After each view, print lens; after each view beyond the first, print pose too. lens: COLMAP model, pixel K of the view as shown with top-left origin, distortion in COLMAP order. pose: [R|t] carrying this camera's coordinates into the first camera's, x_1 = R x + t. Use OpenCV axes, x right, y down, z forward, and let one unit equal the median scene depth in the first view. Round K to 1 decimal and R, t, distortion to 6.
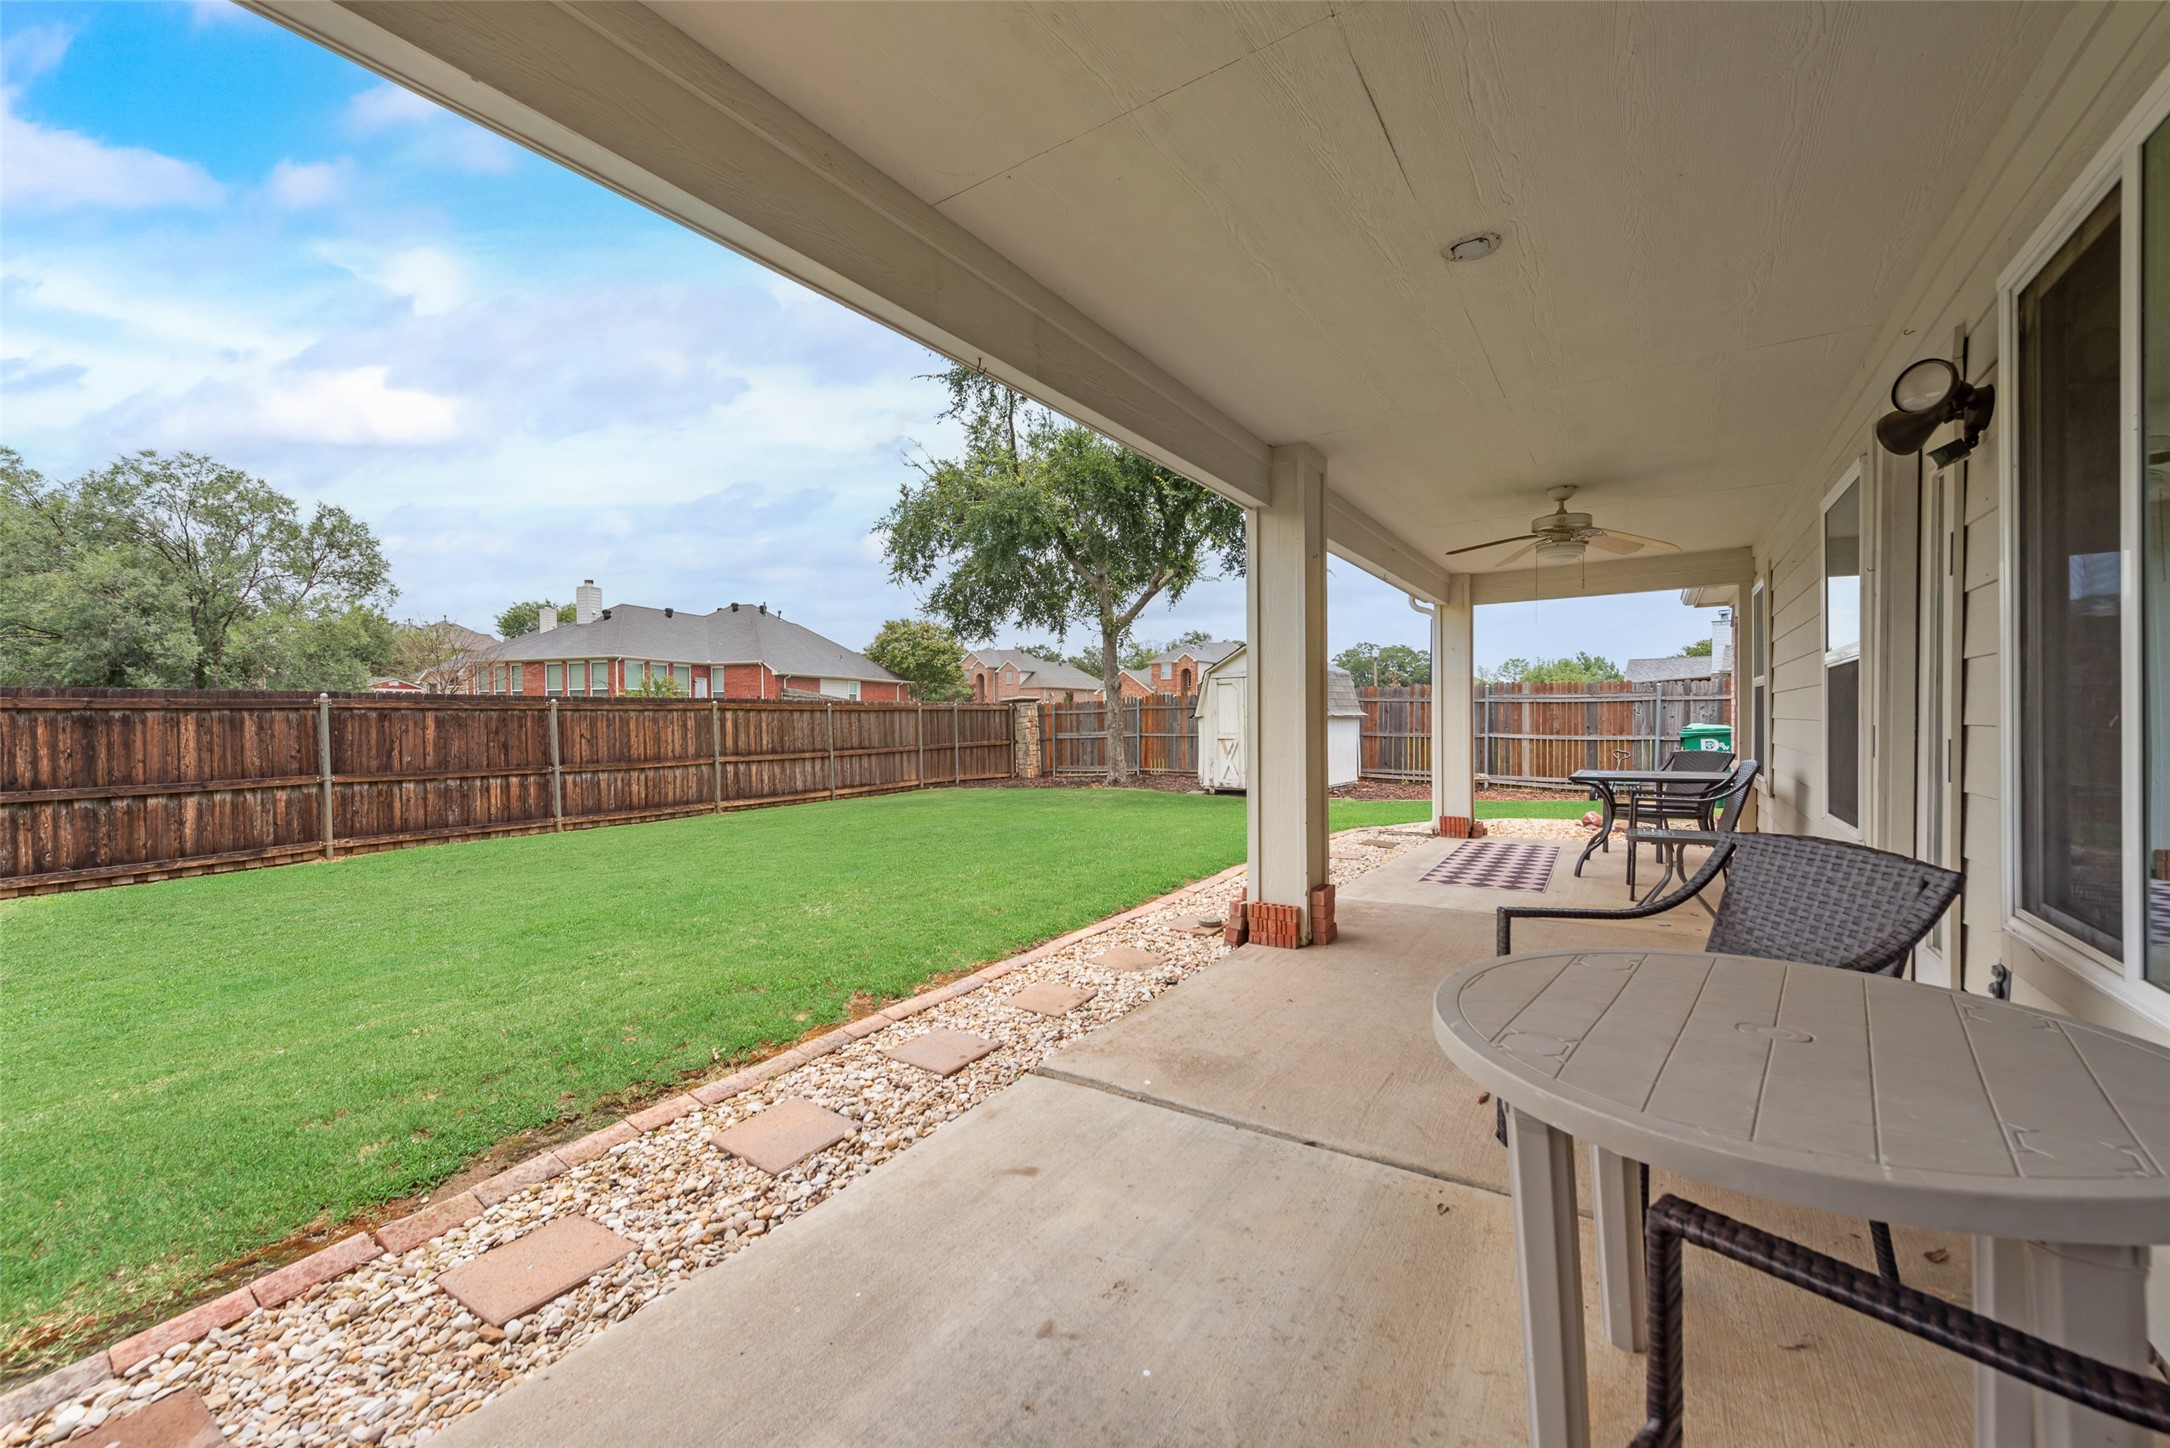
lens RADIAL K [[861.8, 0, 1072.4], [0, 861.8, 725.4], [0, 0, 1]] dist [-0.003277, -0.000231]
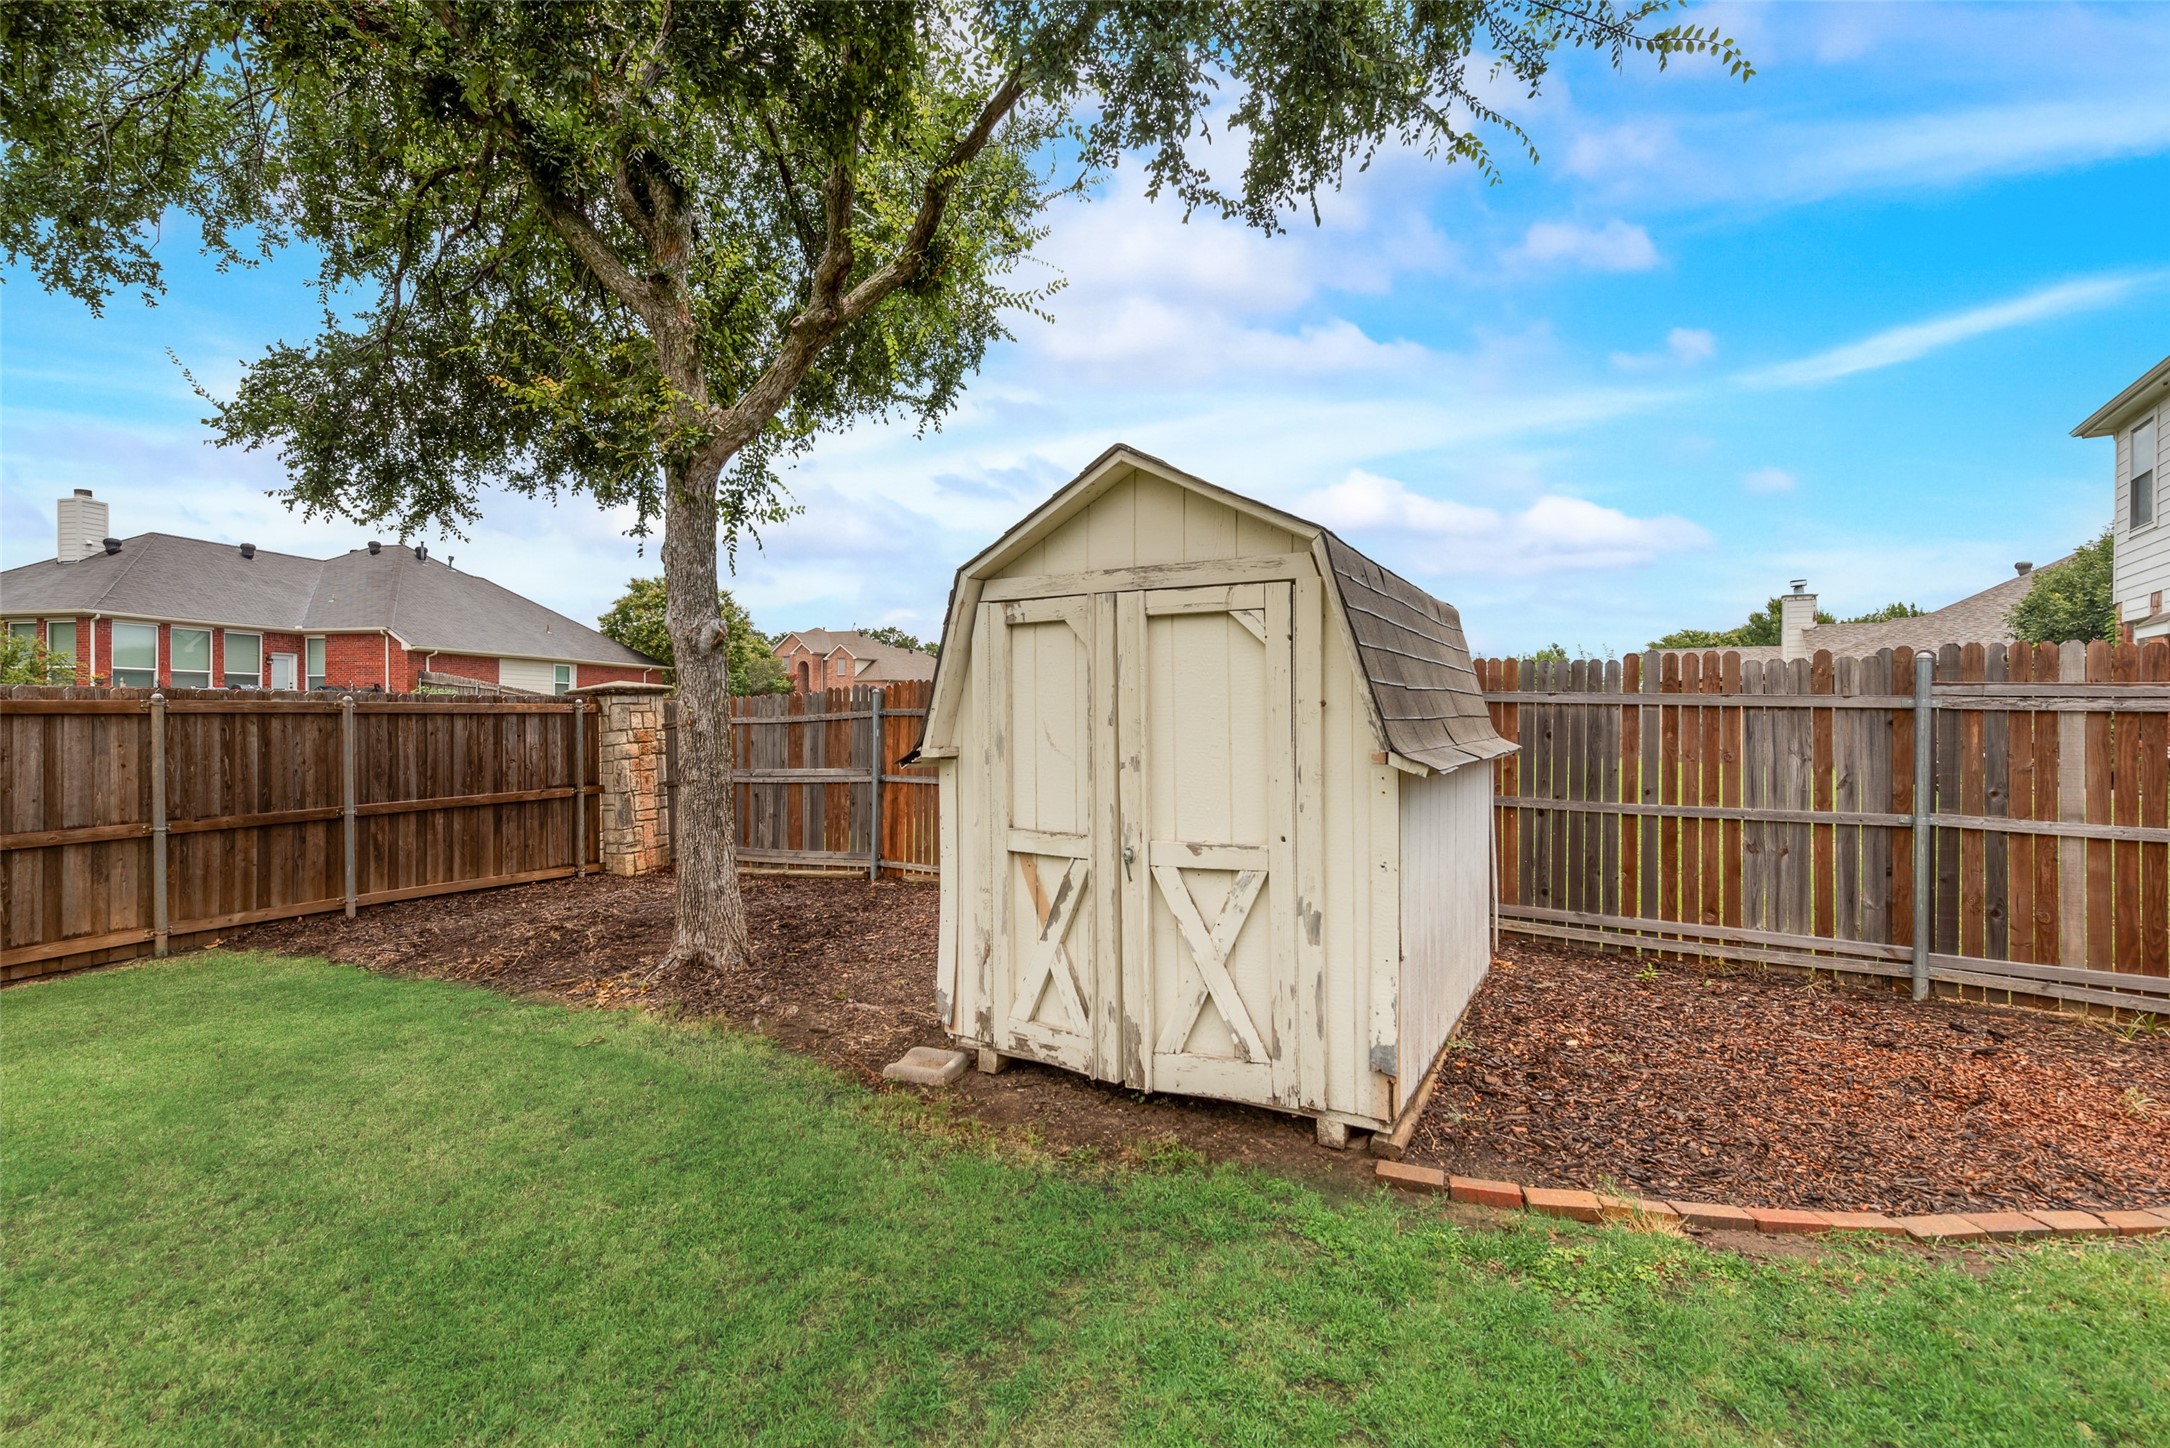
lens RADIAL K [[861.8, 0, 1072.4], [0, 861.8, 725.4], [0, 0, 1]] dist [-0.003277, -0.000231]
pose [[0.993412, 0.007824, 0.114332, 0.126965], [-0.007967, 0.999968, 0.000789, -0.015983], [-0.114322, -0.001695, 0.993442, 0.608457]]
